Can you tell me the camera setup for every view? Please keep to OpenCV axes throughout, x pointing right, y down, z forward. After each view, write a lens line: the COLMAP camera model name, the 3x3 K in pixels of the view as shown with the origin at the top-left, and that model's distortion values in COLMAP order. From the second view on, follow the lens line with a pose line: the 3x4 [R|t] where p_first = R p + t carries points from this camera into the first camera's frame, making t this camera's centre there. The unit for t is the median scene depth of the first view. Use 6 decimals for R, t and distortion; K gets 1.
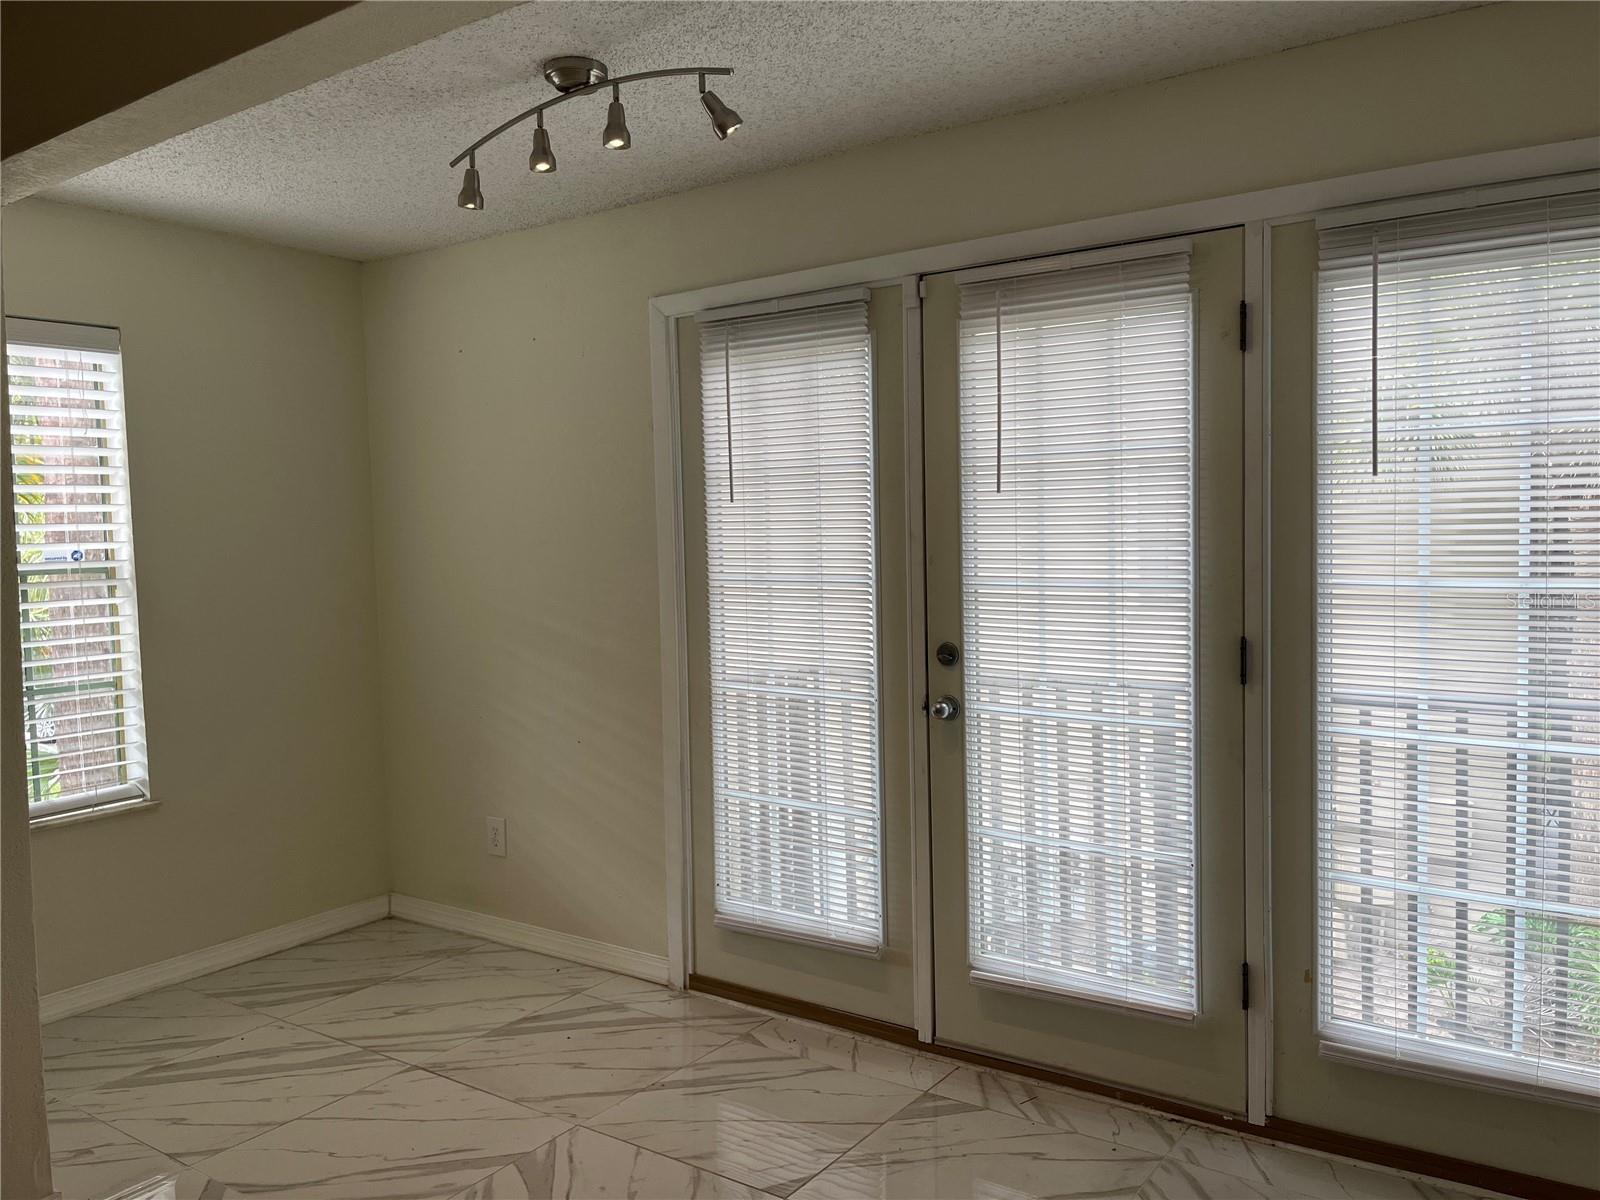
lens RADIAL K [[1216.8, 0, 800.1], [0, 1216.8, 591.3], [0, 0, 1]] dist [0.036197, -0.037483]
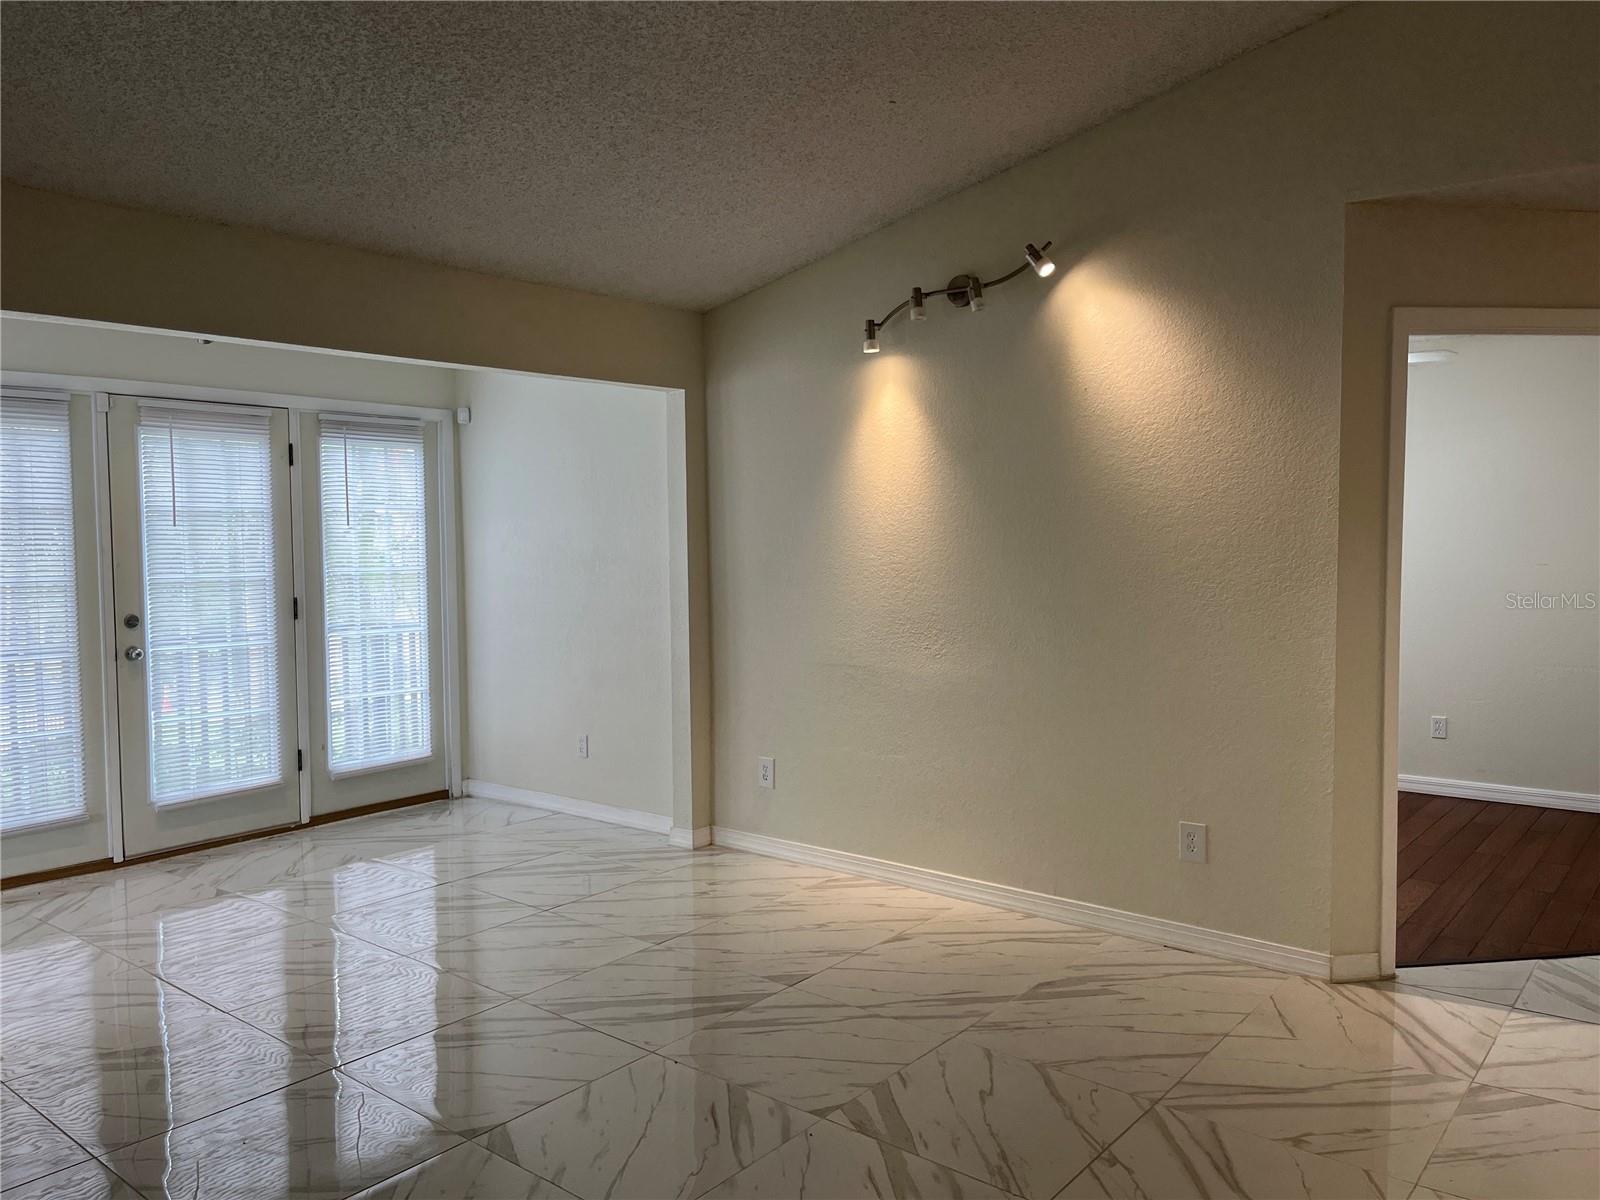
lens RADIAL K [[1216.8, 0, 800.2], [0, 1216.8, 601.4], [0, 0, 1]] dist [0.036197, -0.037483]
pose [[0.075241, -0.034510, 0.996568, -1.434513], [0.054637, 0.998042, 0.030436, 0.021861], [-0.995667, 0.052159, 0.076979, -0.046933]]
